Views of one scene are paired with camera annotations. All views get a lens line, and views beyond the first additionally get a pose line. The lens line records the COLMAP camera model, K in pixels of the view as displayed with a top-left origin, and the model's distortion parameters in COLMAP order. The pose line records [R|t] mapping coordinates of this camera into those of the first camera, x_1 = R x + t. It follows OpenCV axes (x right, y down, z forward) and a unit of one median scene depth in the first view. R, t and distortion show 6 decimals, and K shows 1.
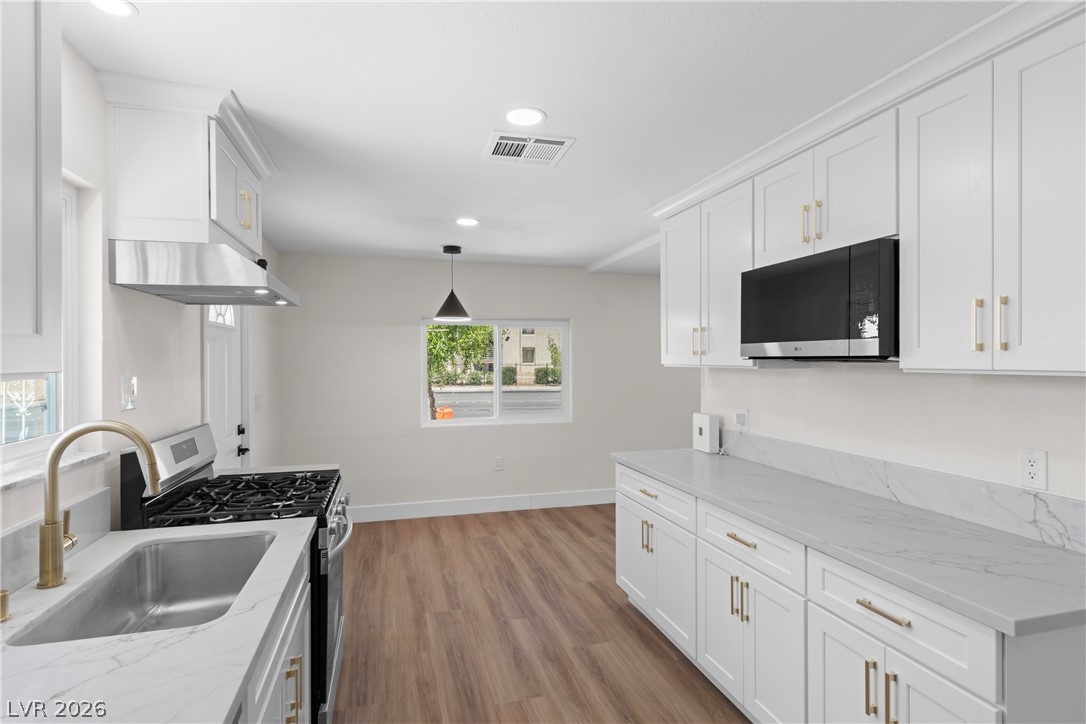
lens RADIAL K [[555.7, 0, 542.6], [0, 555.7, 365.8], [0, 0, 1]] dist [0.003127, 0.000234]
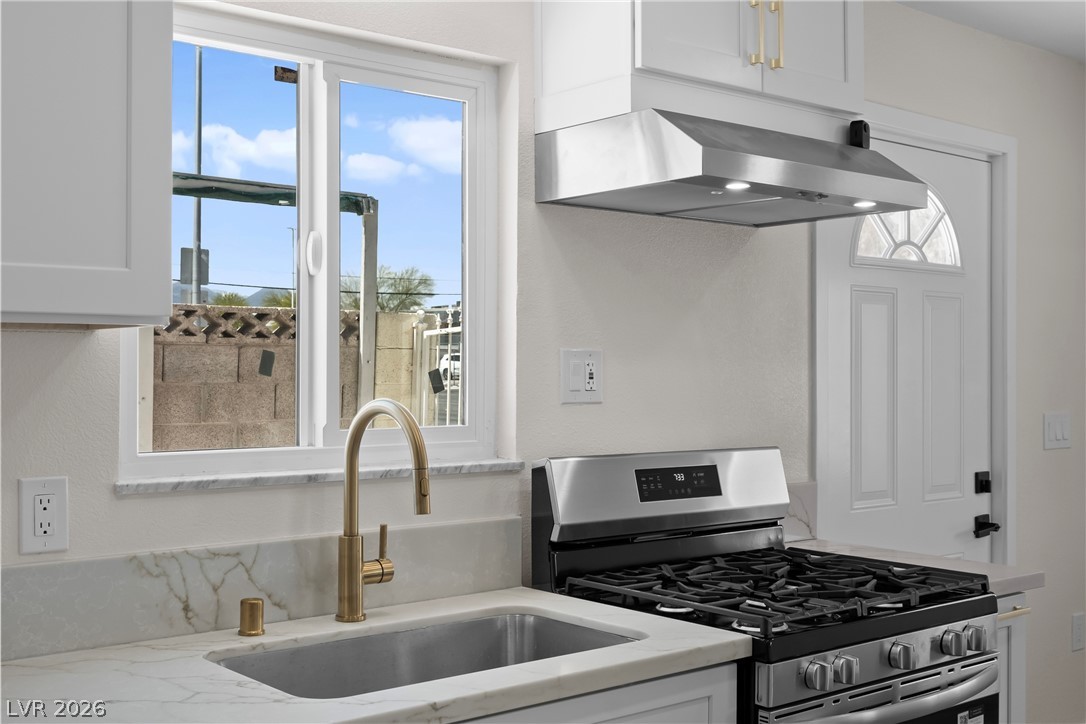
lens RADIAL K [[1261.4, 0, 544.5], [0, 1261.4, 361.5], [0, 0, 1]] dist [0.019326, 0.000000]
pose [[0.416822, -0.000408, -0.908988, 0.366320], [-0.013280, 0.999890, -0.006538, 0.029545], [0.908891, 0.014797, 0.416771, 0.263741]]
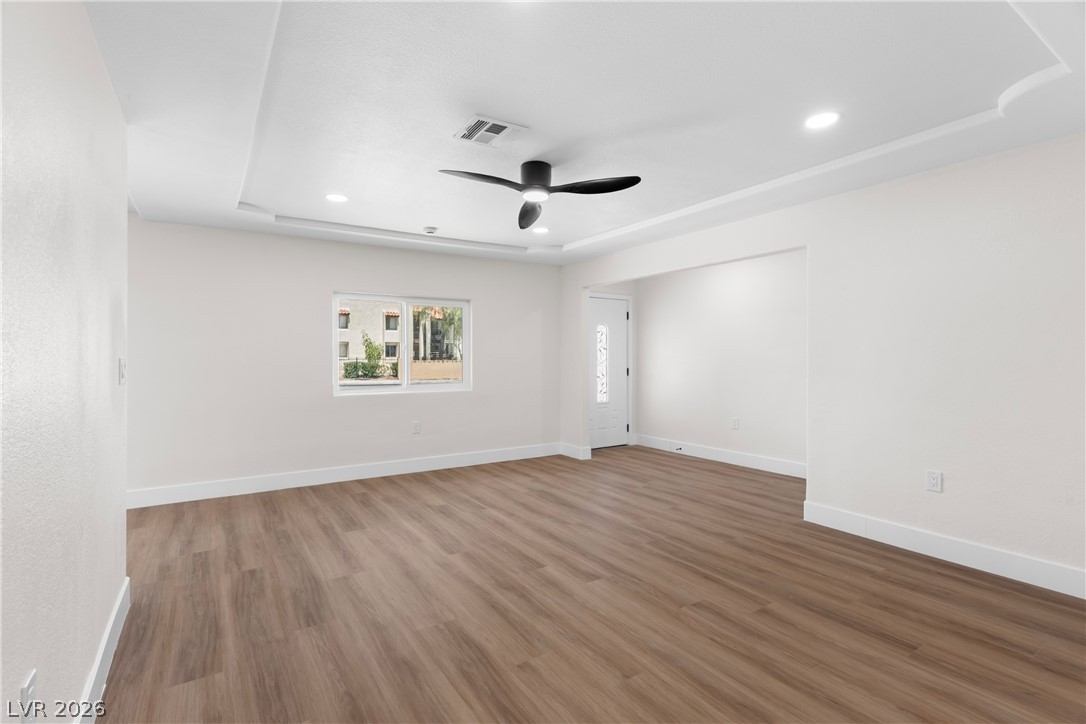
lens RADIAL K [[512.0, 0, 547.0], [0, 512.0, 361.4], [0, 0, 1]] dist [0.003926, -0.000764]
pose [[0.953775, 0.002007, 0.300516, 0.824048], [-0.000973, 0.999993, -0.003590, 0.080069], [-0.300521, 0.003131, 0.953770, 0.220148]]
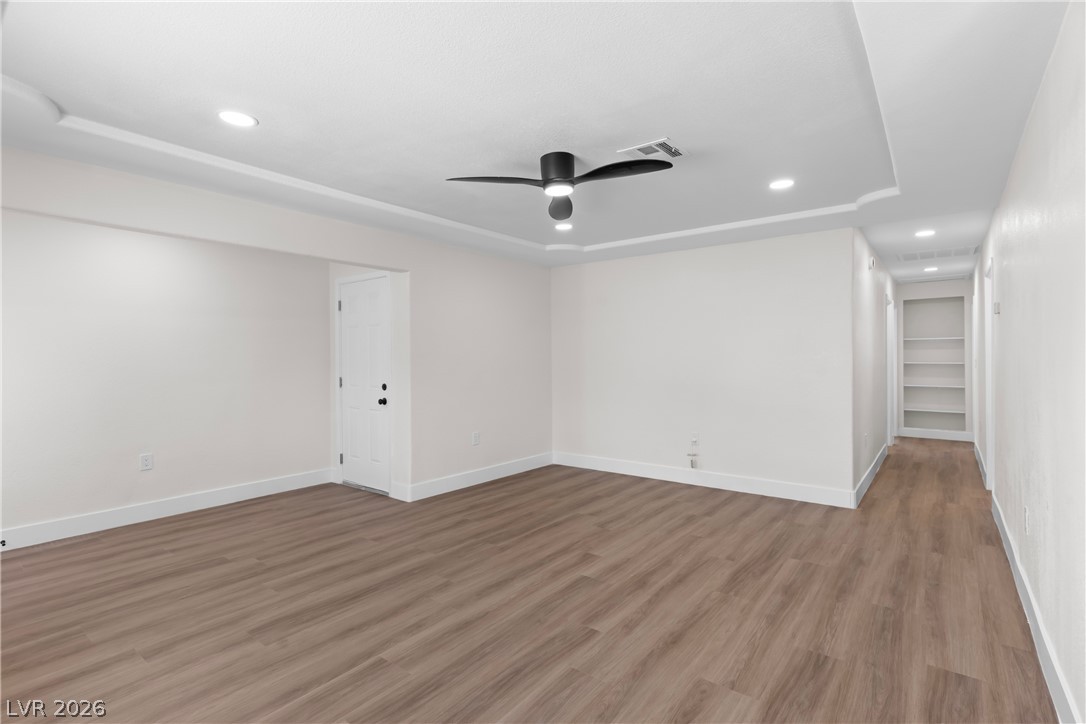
lens RADIAL K [[512.0, 0, 542.1], [0, 512.0, 361.7], [0, 0, 1]] dist [0.003926, -0.000764]
pose [[-0.588020, 0.005771, 0.808825, 0.341357], [0.020230, 0.999767, 0.007574, 0.050820], [-0.808593, 0.020816, -0.588000, 1.888829]]
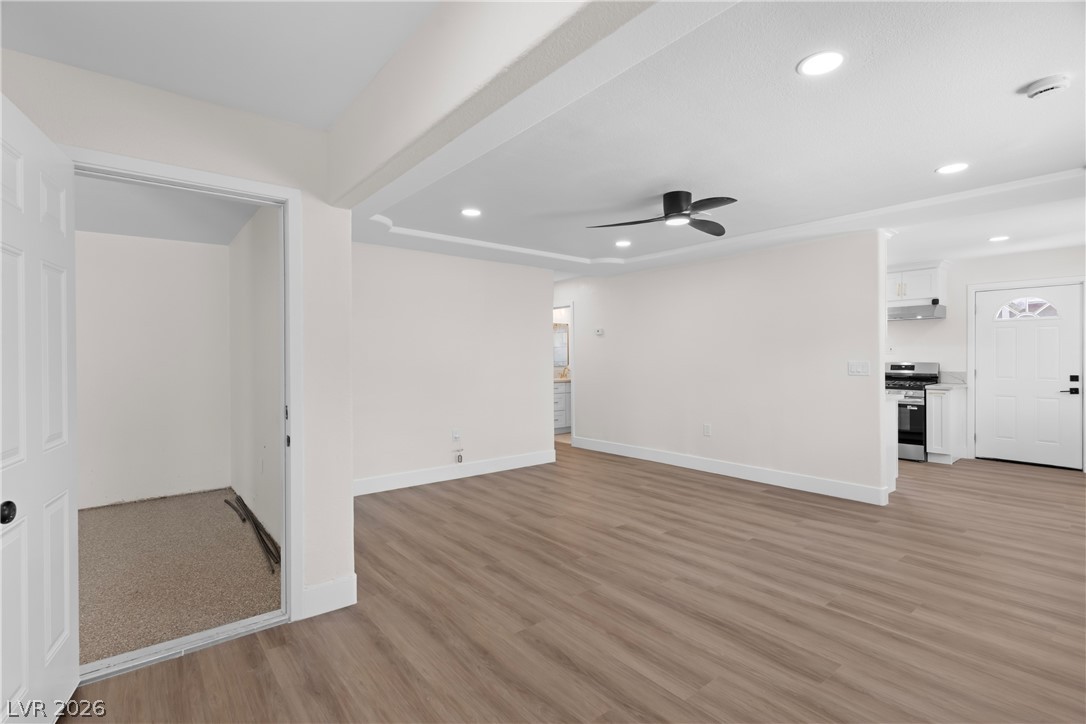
lens RADIAL K [[512.0, 0, 545.9], [0, 512.0, 358.9], [0, 0, 1]] dist [0.003926, -0.000764]
pose [[-0.918357, 0.010711, -0.395608, 1.914103], [0.004311, 0.999845, 0.017061, 0.031784], [0.395729, 0.013963, -0.918261, 2.281664]]
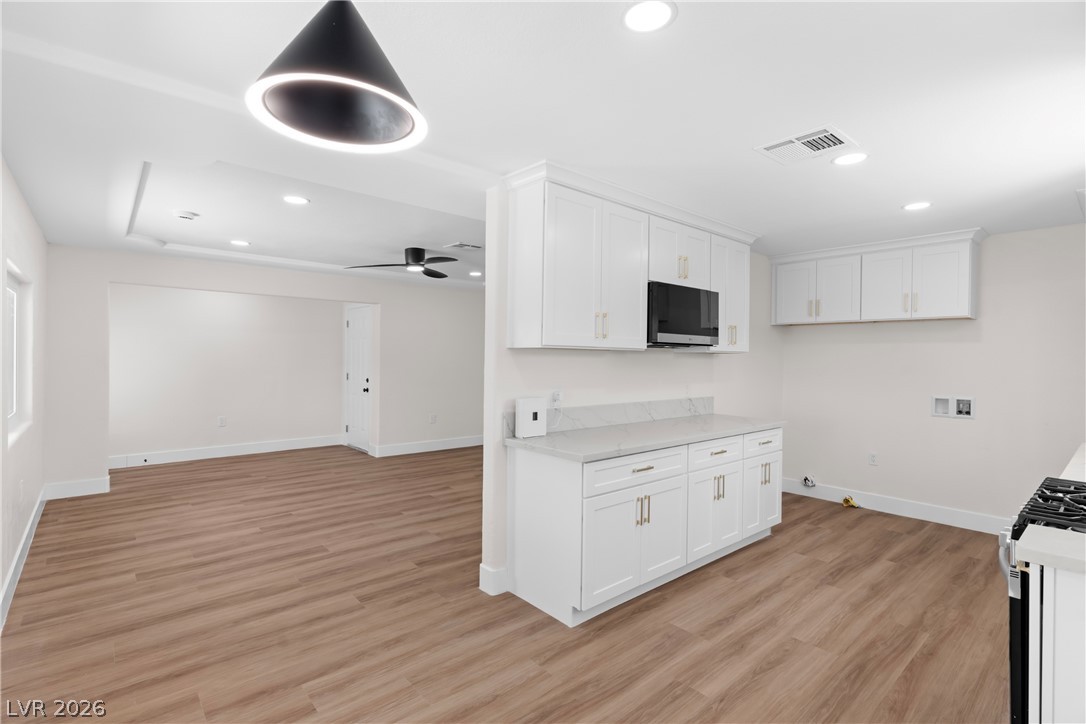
lens RADIAL K [[512.0, 0, 543.5], [0, 512.0, 362.0], [0, 0, 1]] dist [0.003926, -0.000764]
pose [[-0.429485, -0.010958, 0.903008, -0.612548], [-0.000761, 0.999930, 0.011773, 0.016890], [-0.903074, 0.004369, -0.429463, 1.619705]]
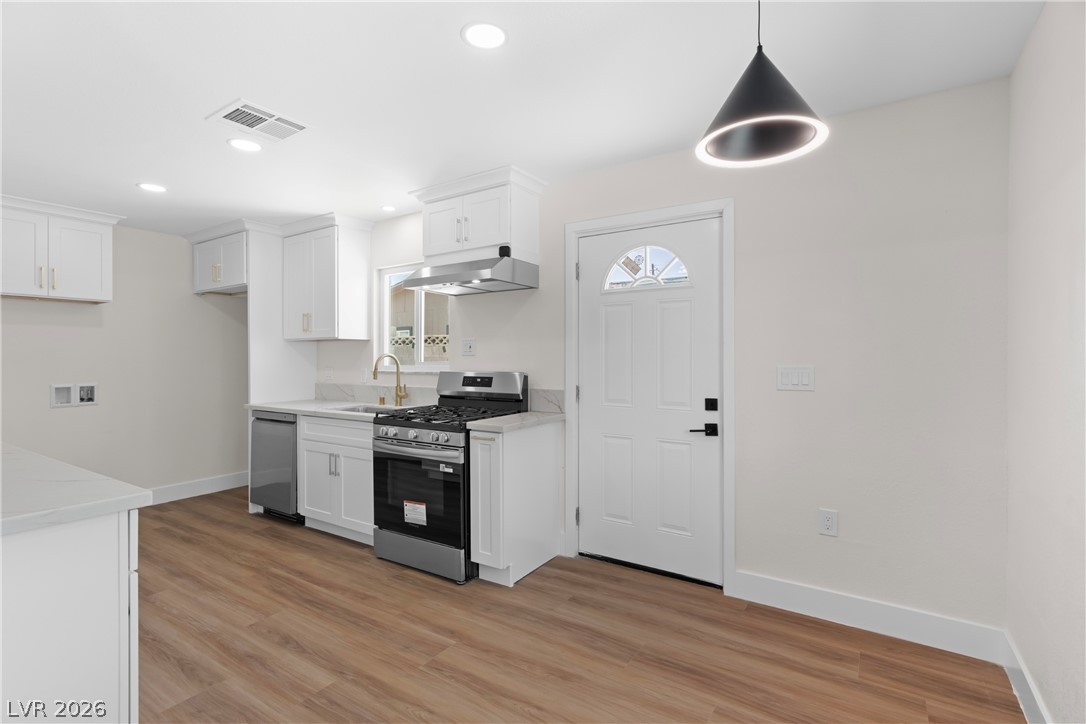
lens RADIAL K [[512.0, 0, 545.1], [0, 512.0, 361.6], [0, 0, 1]] dist [0.003926, -0.000764]
pose [[-0.755448, 0.010059, -0.655132, 0.180169], [-0.000339, 0.999876, 0.015744, 0.050260], [0.655209, 0.012116, -0.755351, 1.815601]]
